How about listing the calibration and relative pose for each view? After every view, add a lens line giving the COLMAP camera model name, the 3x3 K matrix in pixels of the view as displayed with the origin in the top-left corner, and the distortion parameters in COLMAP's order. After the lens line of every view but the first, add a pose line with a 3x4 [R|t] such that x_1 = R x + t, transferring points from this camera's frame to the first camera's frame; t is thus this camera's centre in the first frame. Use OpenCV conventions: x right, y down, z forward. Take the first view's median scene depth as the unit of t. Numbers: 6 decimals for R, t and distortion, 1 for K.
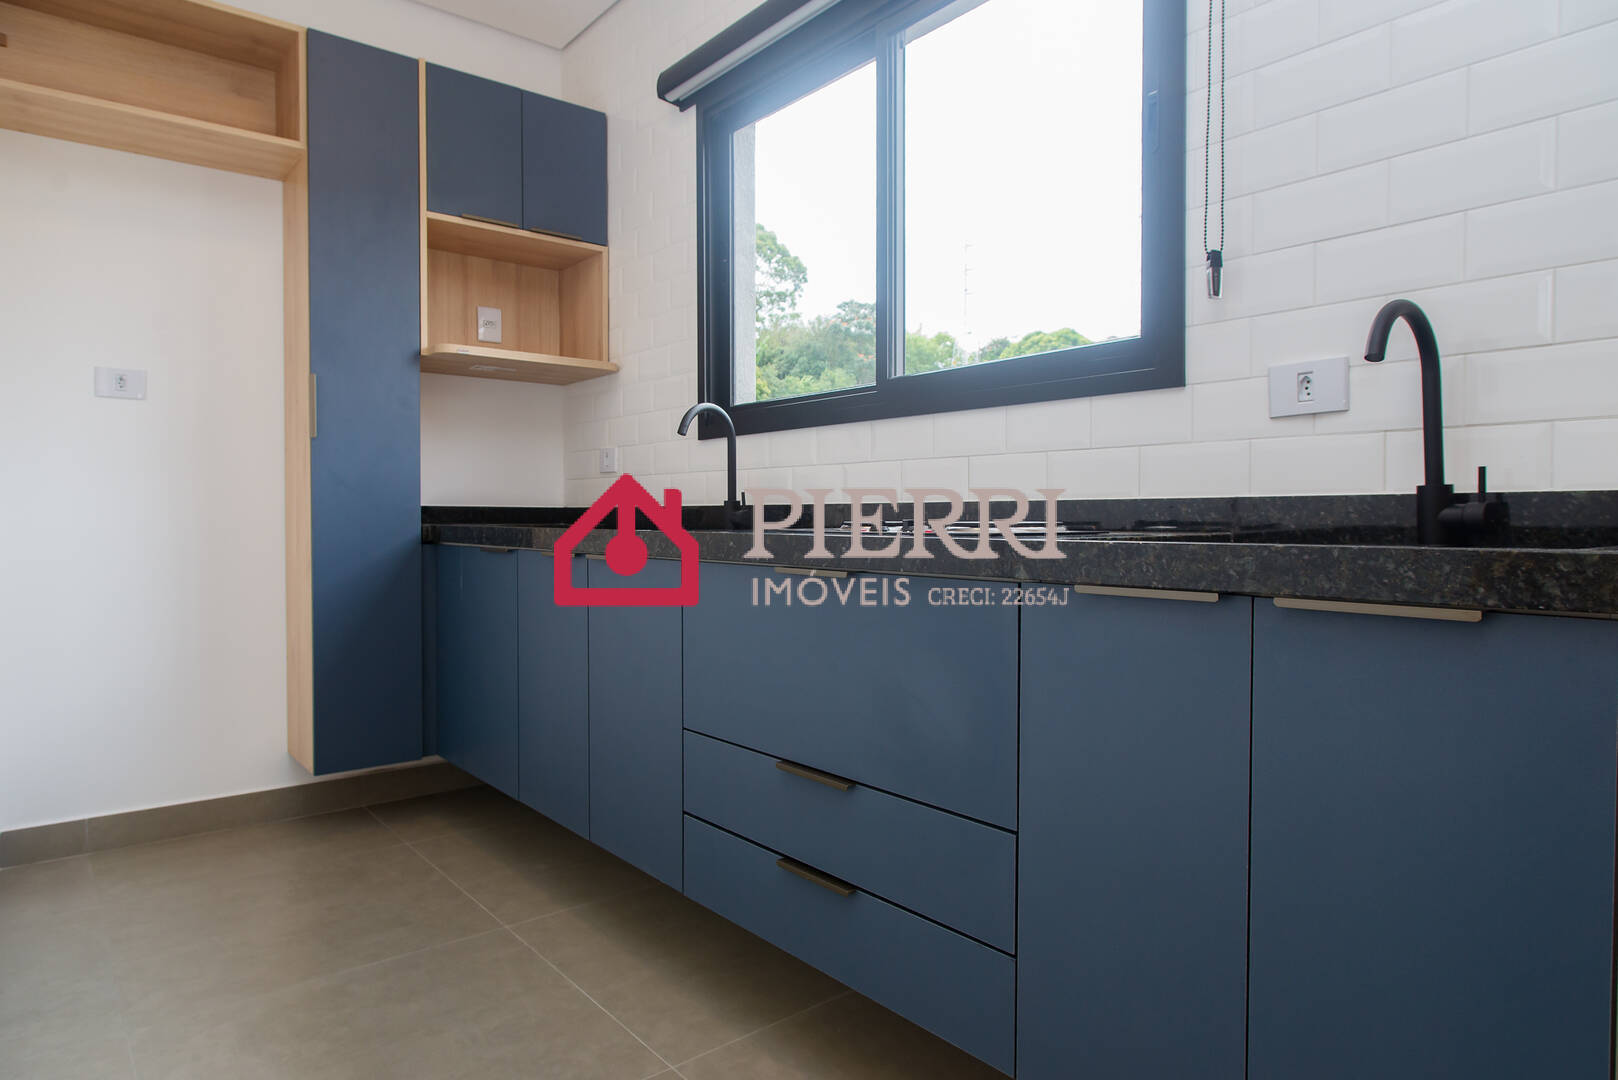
lens RADIAL K [[923.0, 0, 810.1], [0, 923.0, 536.4], [0, 0, 1]] dist [0.008323, -0.003722]
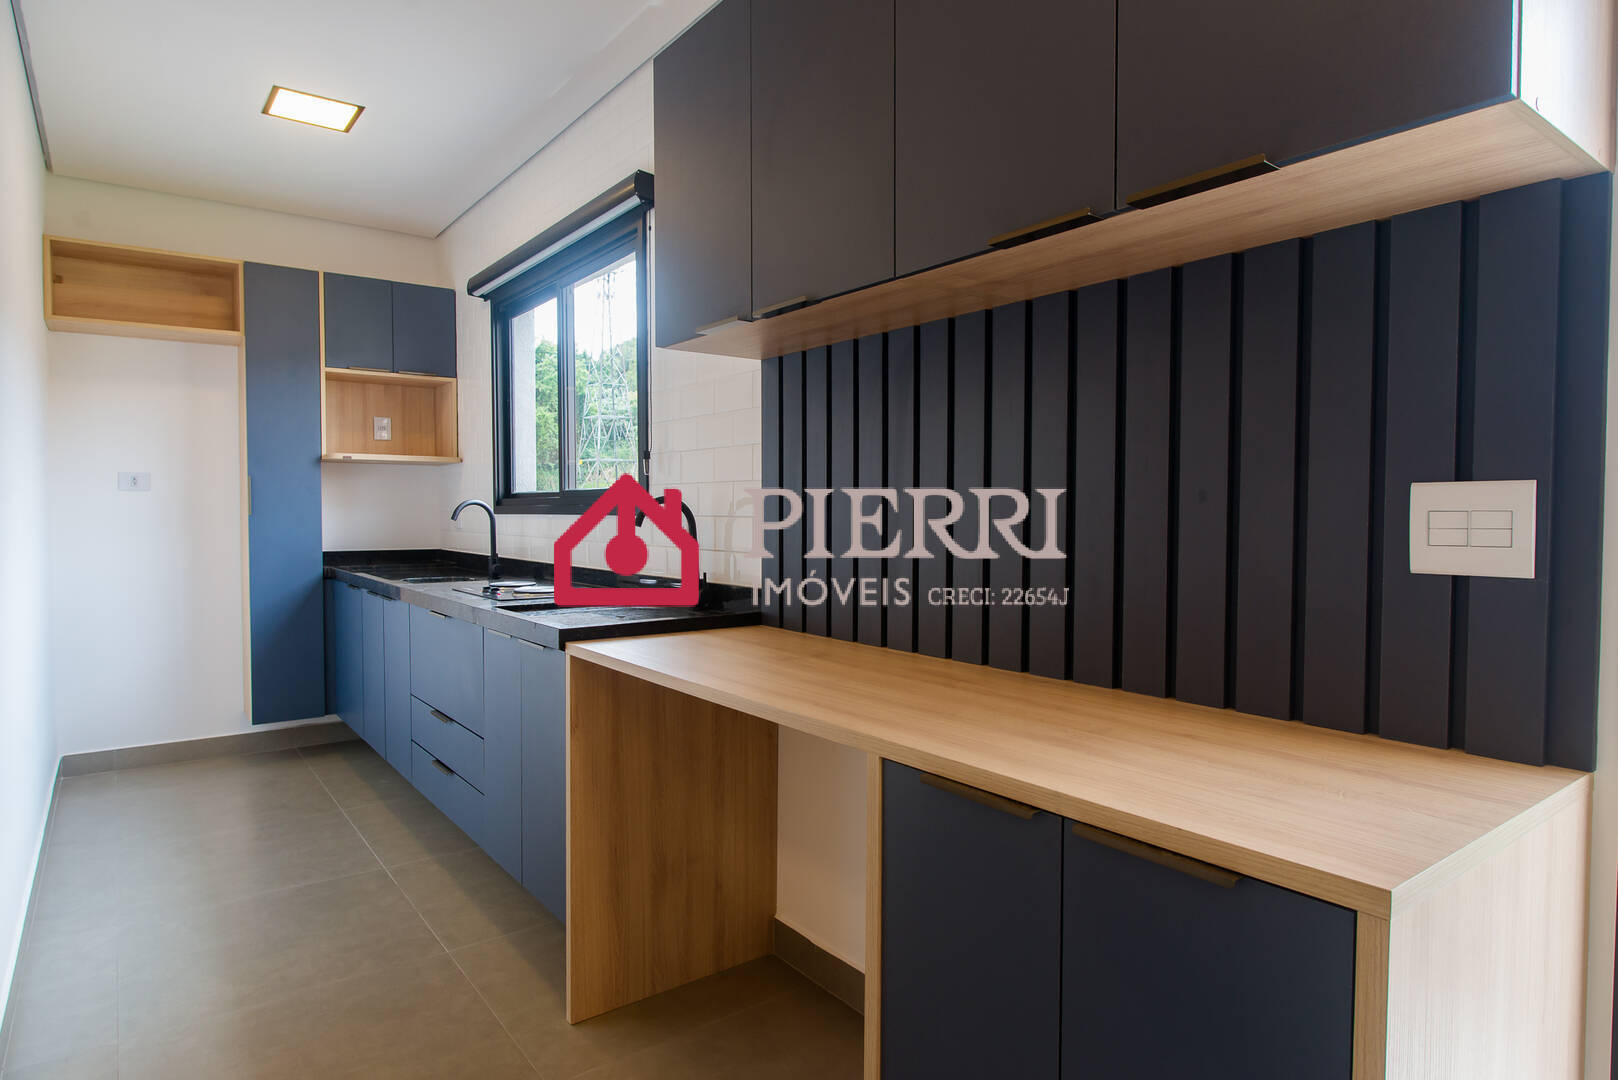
lens RADIAL K [[923.0, 0, 792.9], [0, 923.0, 541.6], [0, 0, 1]] dist [0.008323, -0.003722]
pose [[0.998007, 0.003875, -0.062977, 0.497408], [-0.003416, 0.999967, 0.007398, -0.076197], [0.063004, -0.007168, 0.997988, -0.534588]]
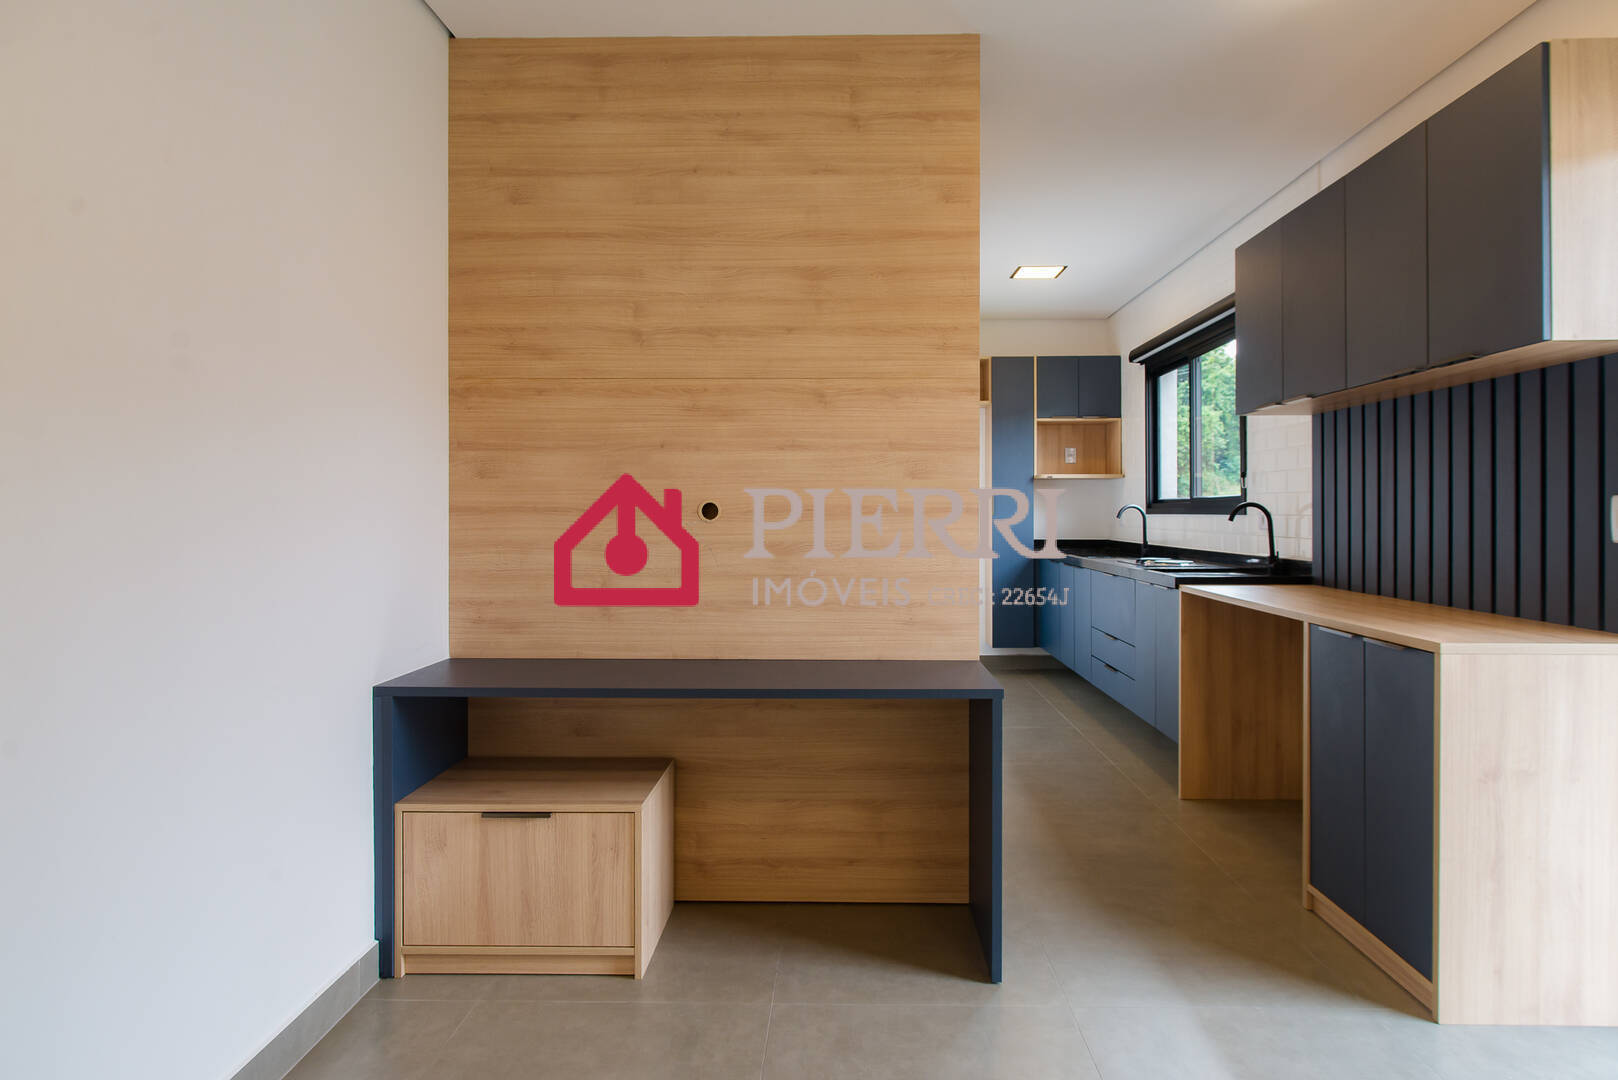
lens RADIAL K [[923.0, 0, 847.3], [0, 923.0, 514.0], [0, 0, 1]] dist [0.008323, -0.003722]
pose [[0.765301, 0.000342, -0.643672, 0.781784], [-0.015936, 0.999703, -0.018416, -0.057413], [0.643475, 0.024352, 0.765080, -1.184903]]
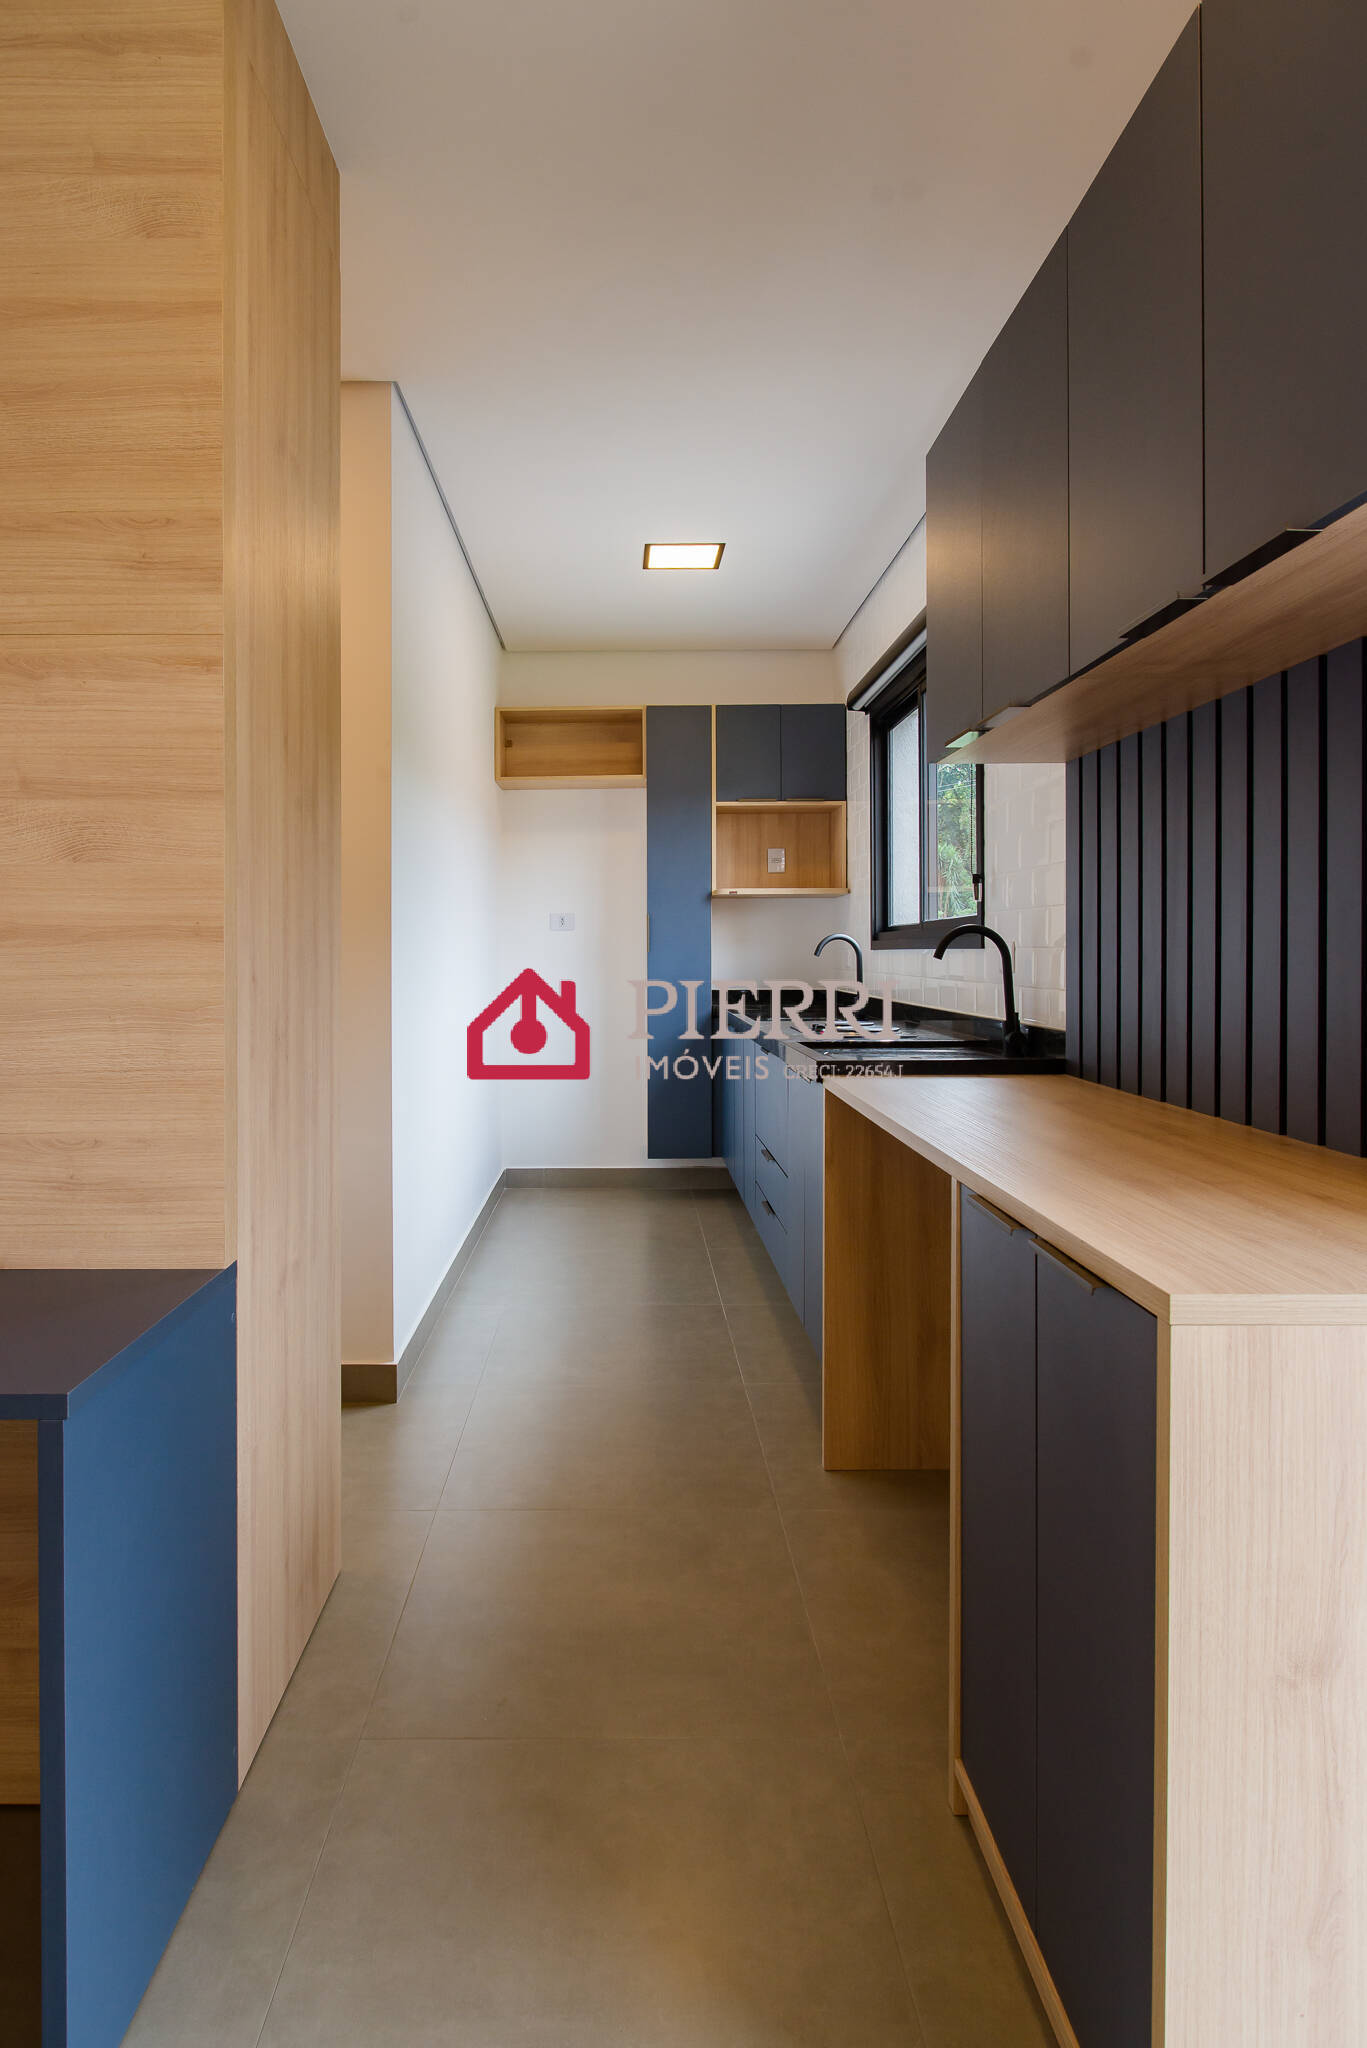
lens RADIAL K [[1168.3, 0, 623.0], [0, 1168.3, 971.8], [0, 0, 1]] dist [0.008323, -0.003722]
pose [[0.766718, 0.008890, -0.641923, 0.756733], [-0.014145, 0.999895, -0.003048, -0.064325], [0.641828, 0.011416, 0.766763, -0.617783]]
